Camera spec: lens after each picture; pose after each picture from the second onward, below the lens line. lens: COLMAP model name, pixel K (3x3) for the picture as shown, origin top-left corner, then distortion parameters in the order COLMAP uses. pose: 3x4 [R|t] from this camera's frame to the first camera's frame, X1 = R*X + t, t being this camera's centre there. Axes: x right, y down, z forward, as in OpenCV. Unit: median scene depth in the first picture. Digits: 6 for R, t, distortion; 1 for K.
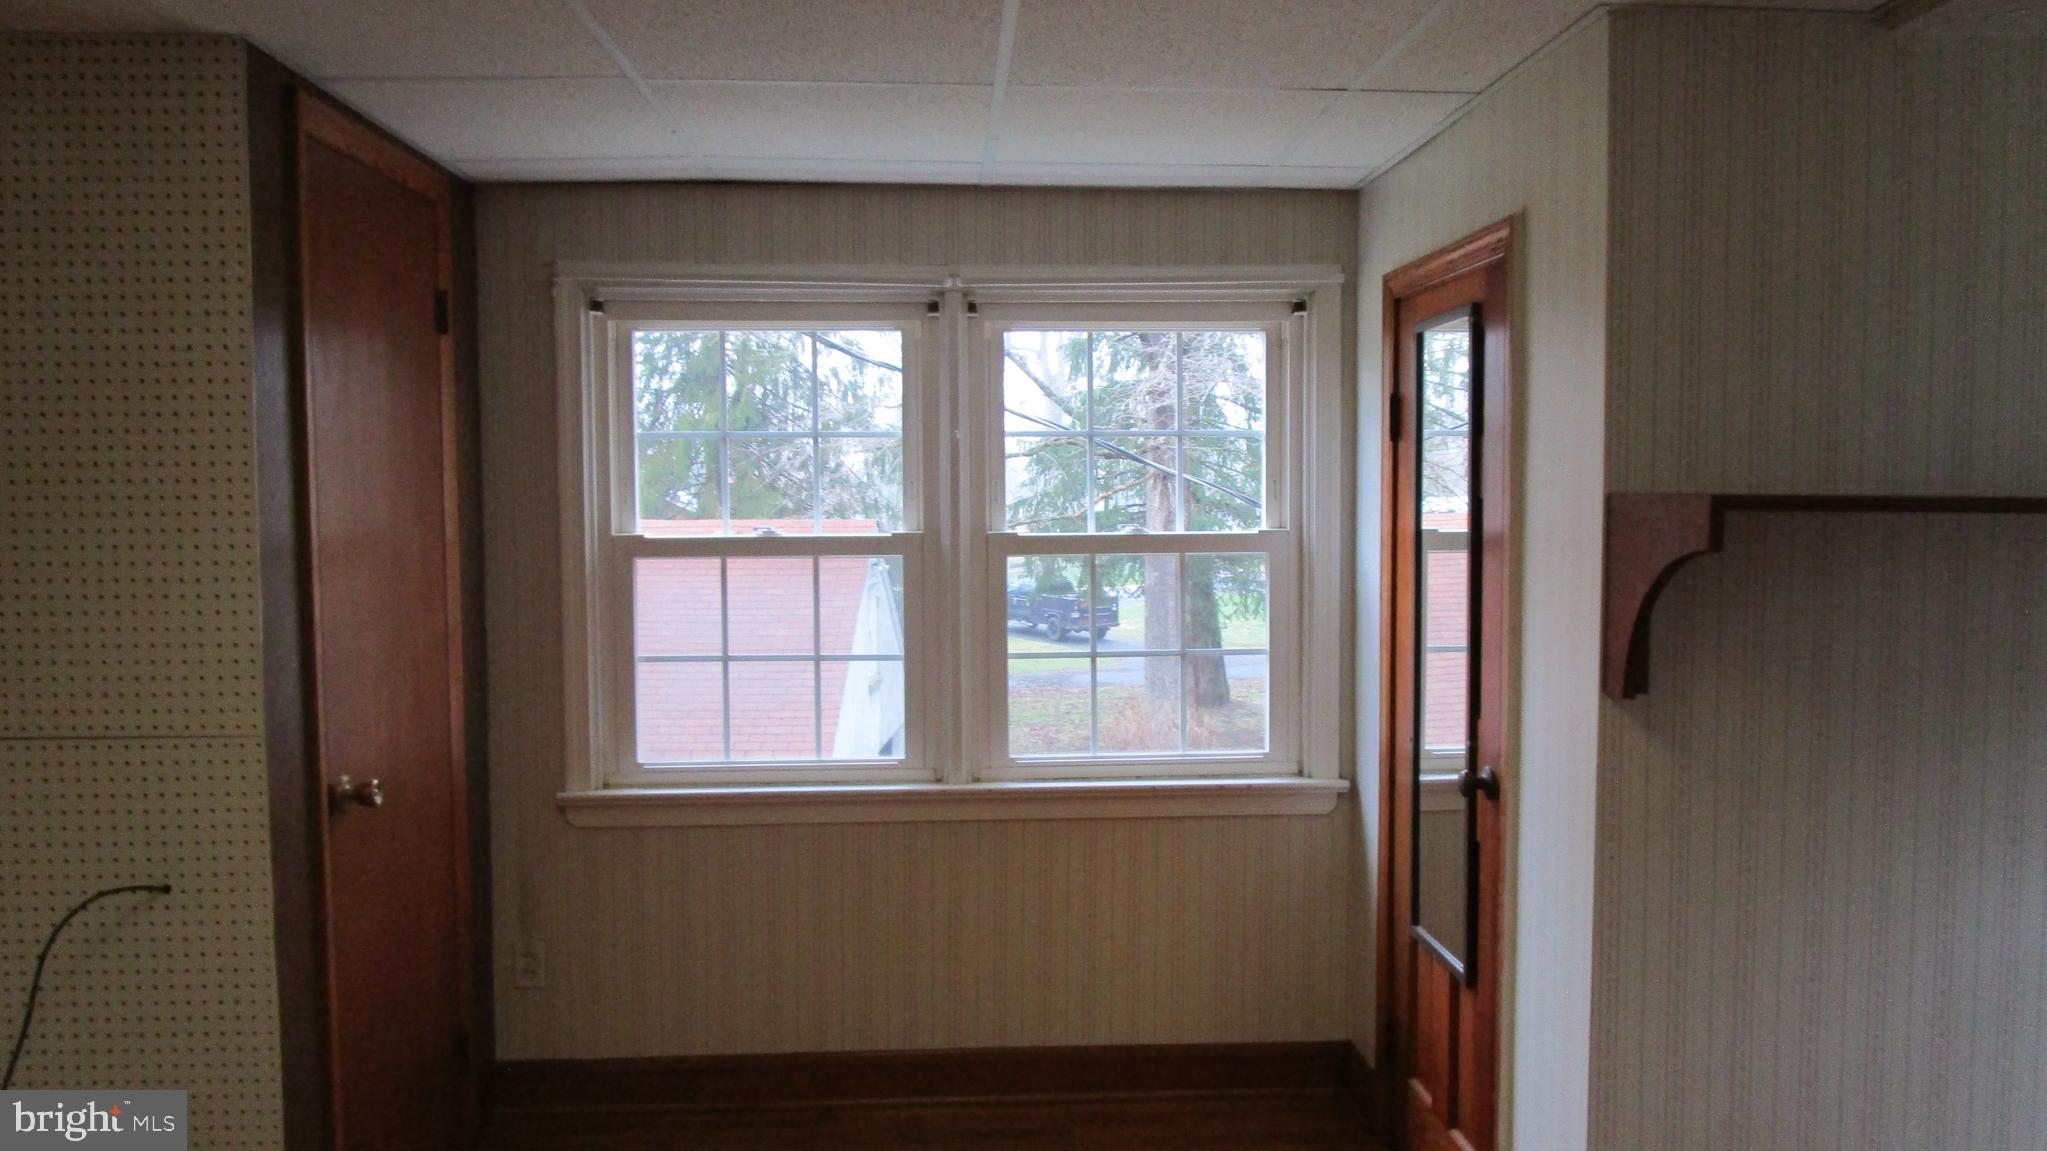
lens RADIAL K [[1463.9, 0, 1031.0], [0, 1463.9, 571.2], [0, 0, 1]] dist [-0.022849, 0.004348]
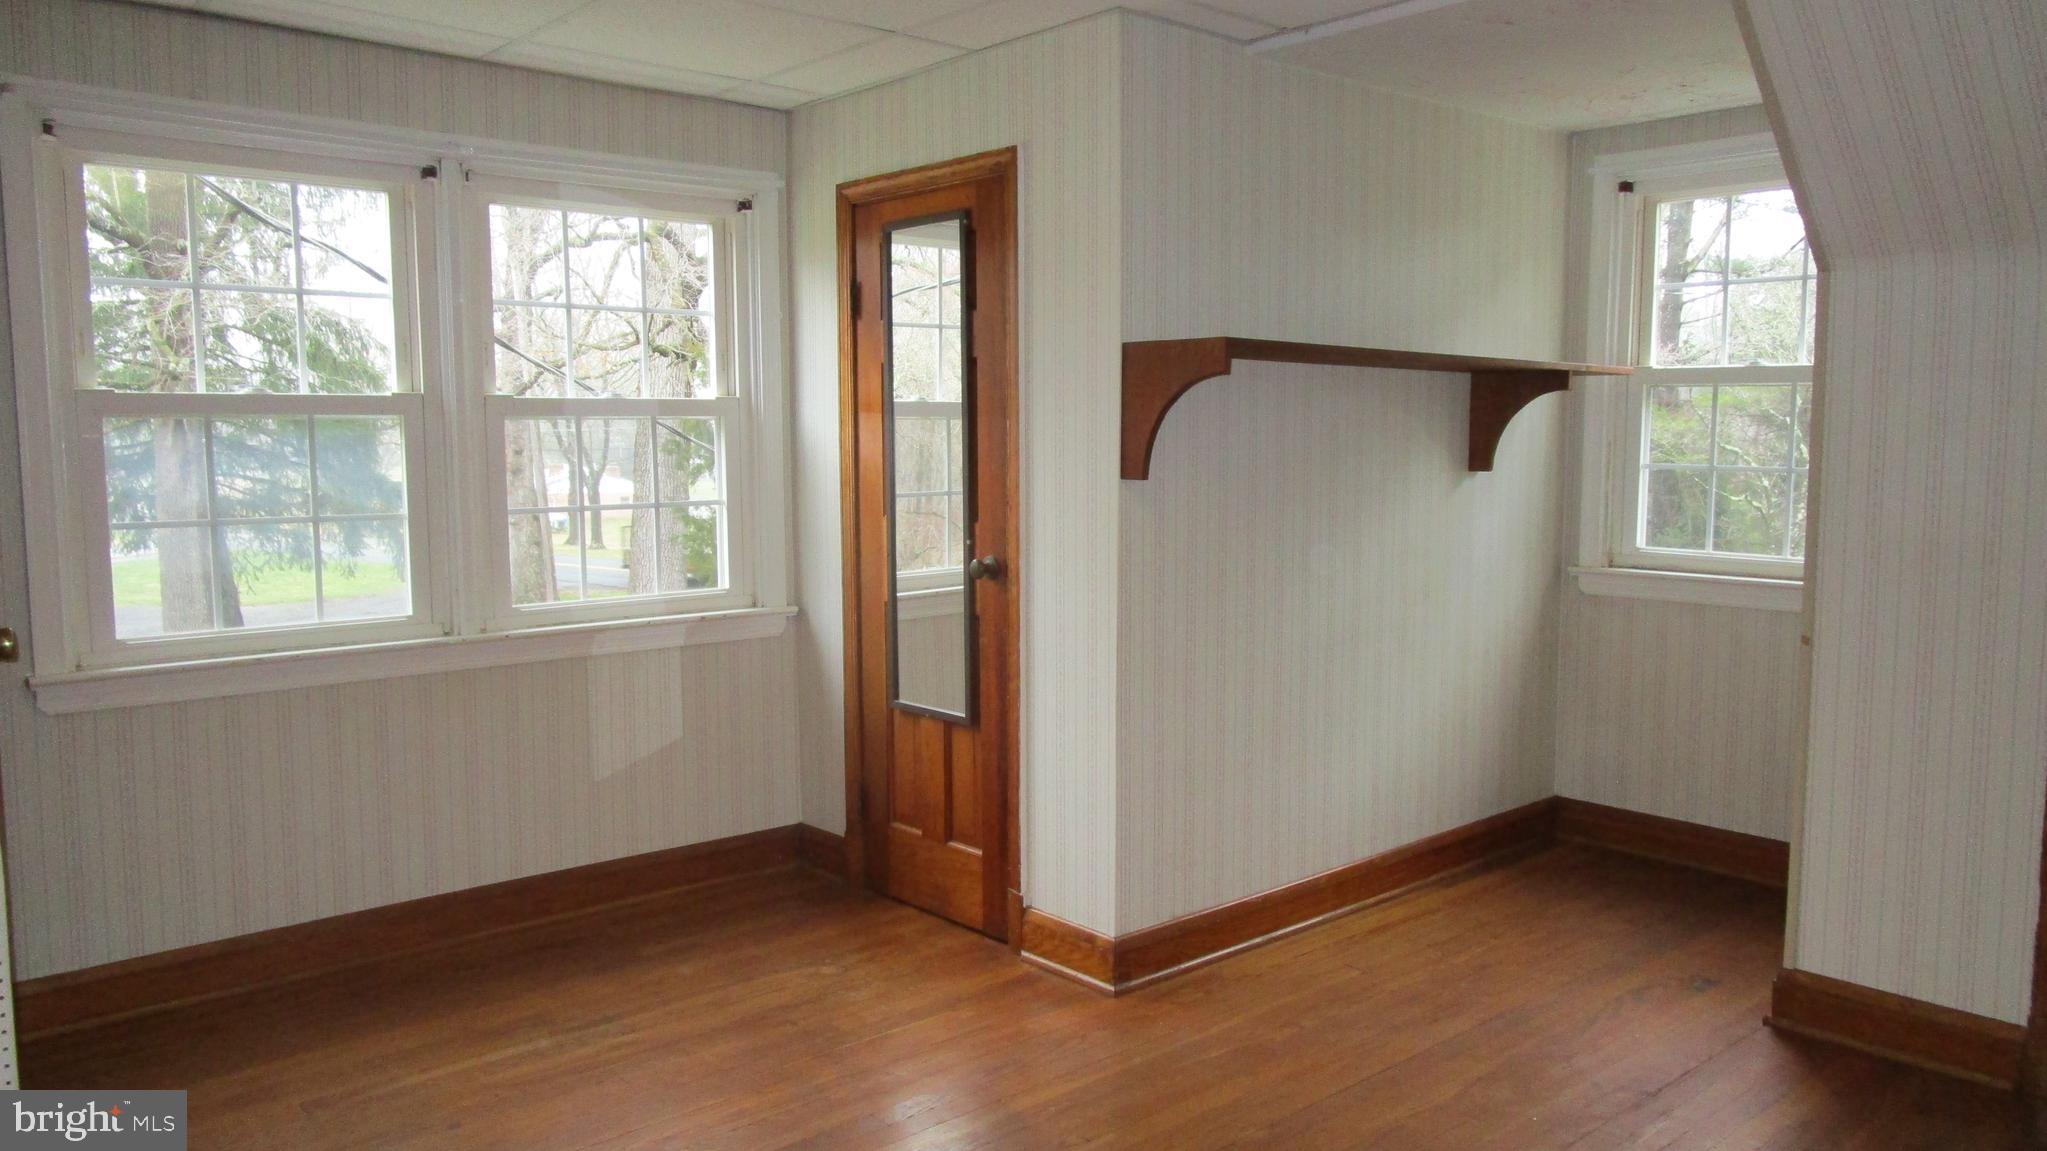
lens RADIAL K [[1463.9, 0, 1031.0], [0, 1463.9, 571.2], [0, 0, 1]] dist [-0.022849, 0.004348]
pose [[0.787949, -0.055881, 0.613200, -0.374206], [0.034490, 0.998315, 0.046657, 0.065906], [-0.614774, -0.015614, 0.788549, -0.069974]]
